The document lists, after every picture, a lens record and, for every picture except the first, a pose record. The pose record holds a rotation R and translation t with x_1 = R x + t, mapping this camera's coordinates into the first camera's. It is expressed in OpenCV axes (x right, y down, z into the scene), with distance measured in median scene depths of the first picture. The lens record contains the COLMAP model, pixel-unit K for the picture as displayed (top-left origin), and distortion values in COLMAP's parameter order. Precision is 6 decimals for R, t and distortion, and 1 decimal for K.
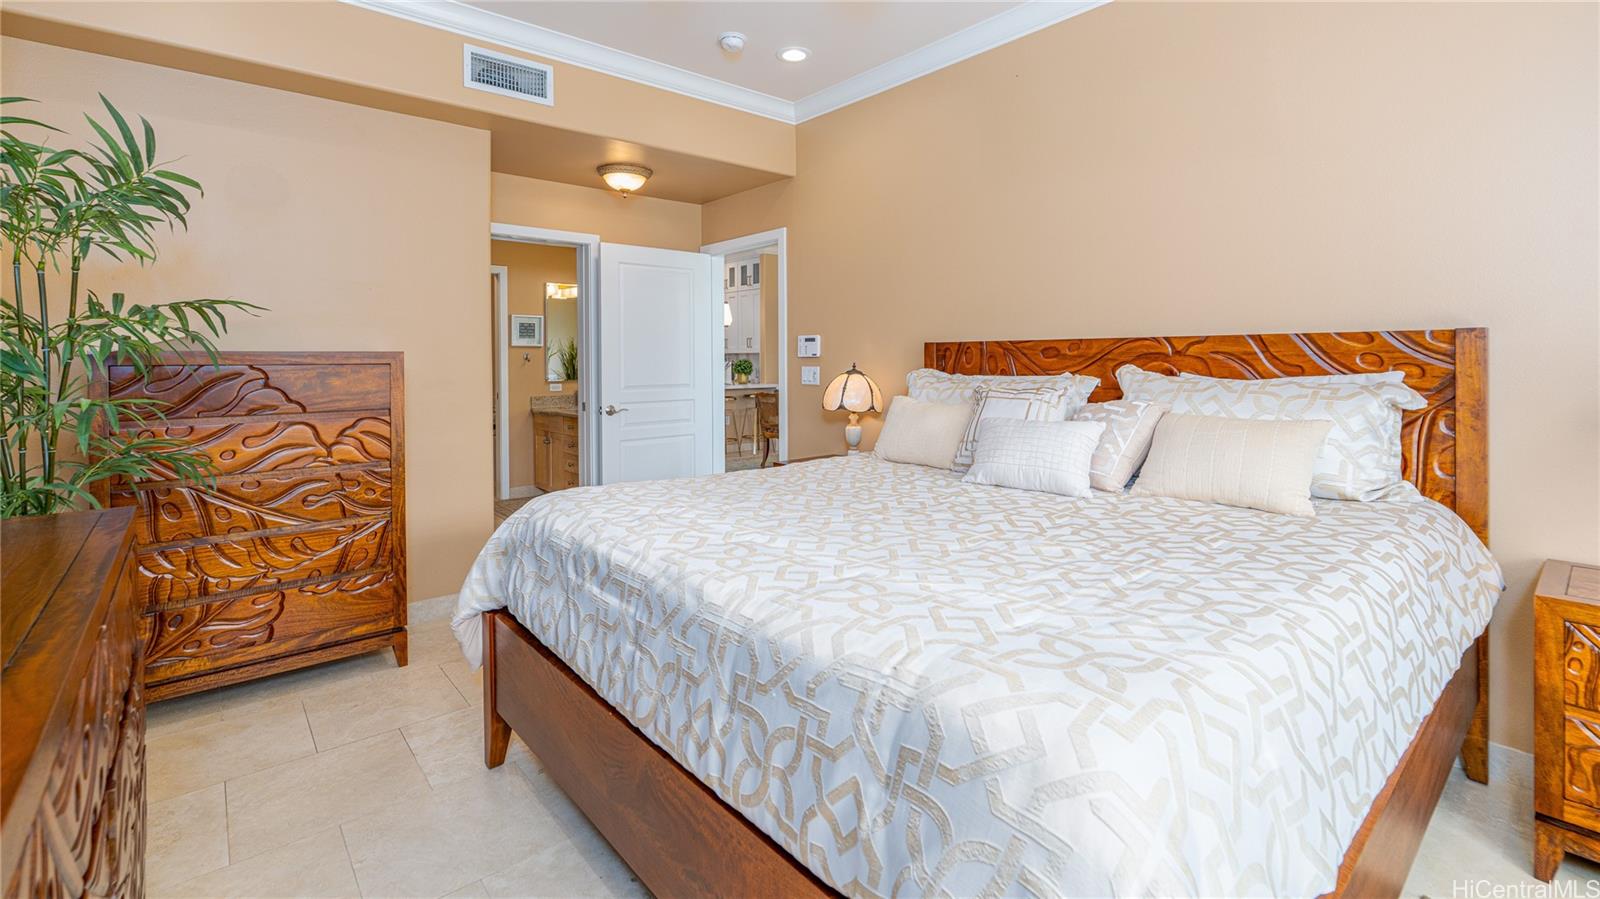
lens RADIAL K [[730.6, 0, 811.4], [0, 730.6, 444.2], [0, 0, 1]] dist [-0.010697, 0.000339]
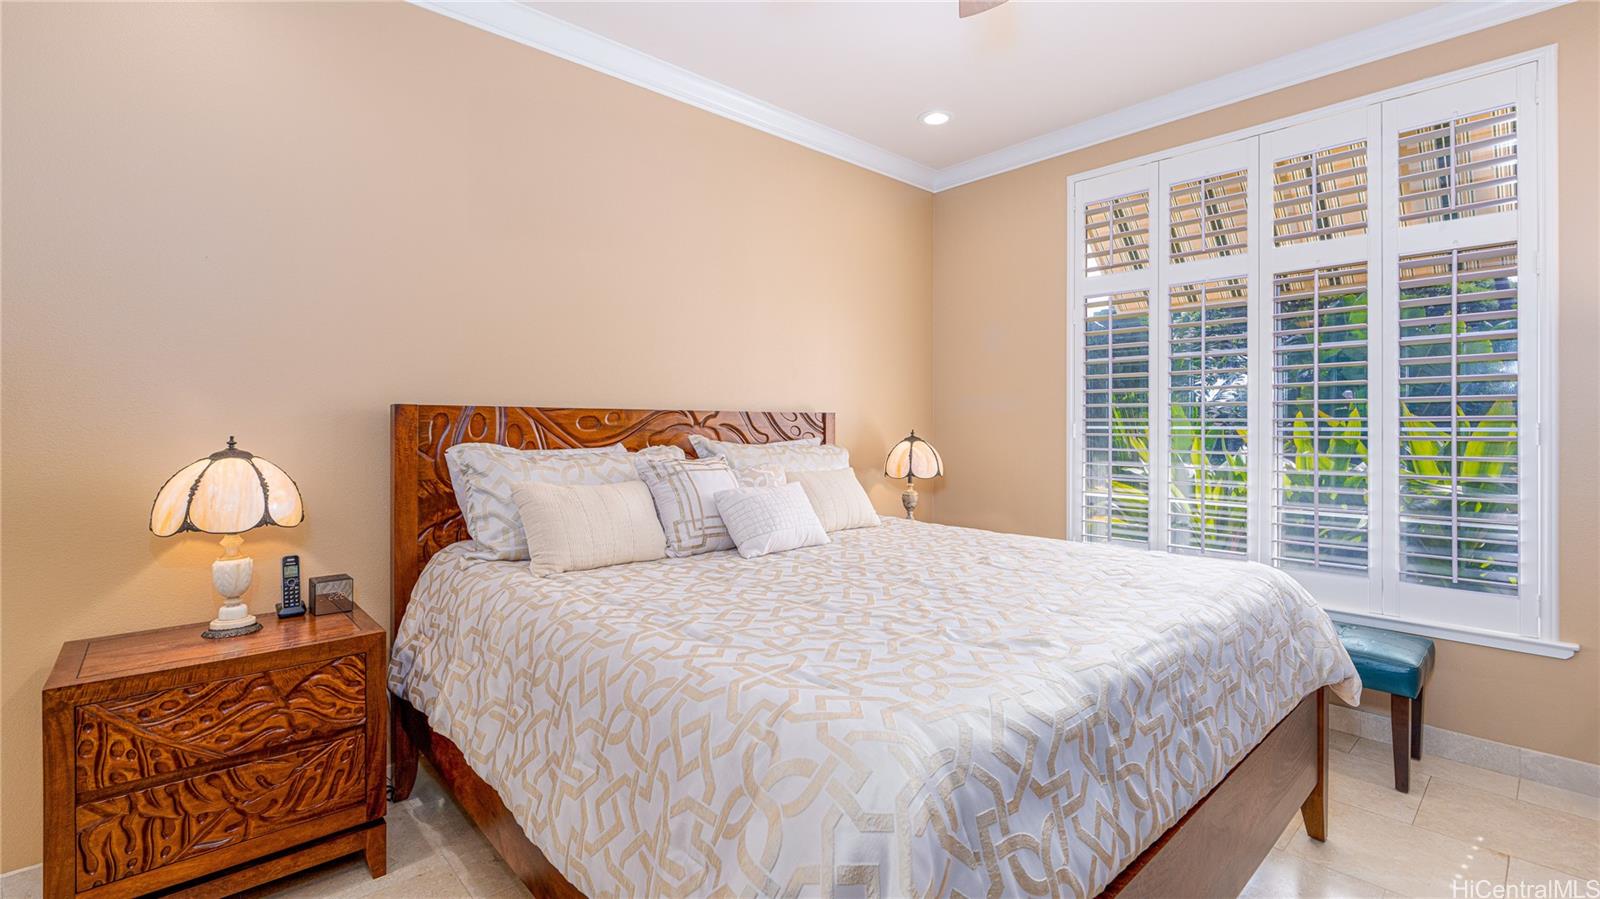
lens RADIAL K [[730.6, 0, 810.9], [0, 730.6, 445.5], [0, 0, 1]] dist [-0.010697, 0.000339]
pose [[-0.045019, -0.016076, 0.998857, -0.675098], [0.119998, 0.992544, 0.021383, -0.094287], [-0.991753, 0.120824, -0.042754, 0.870741]]
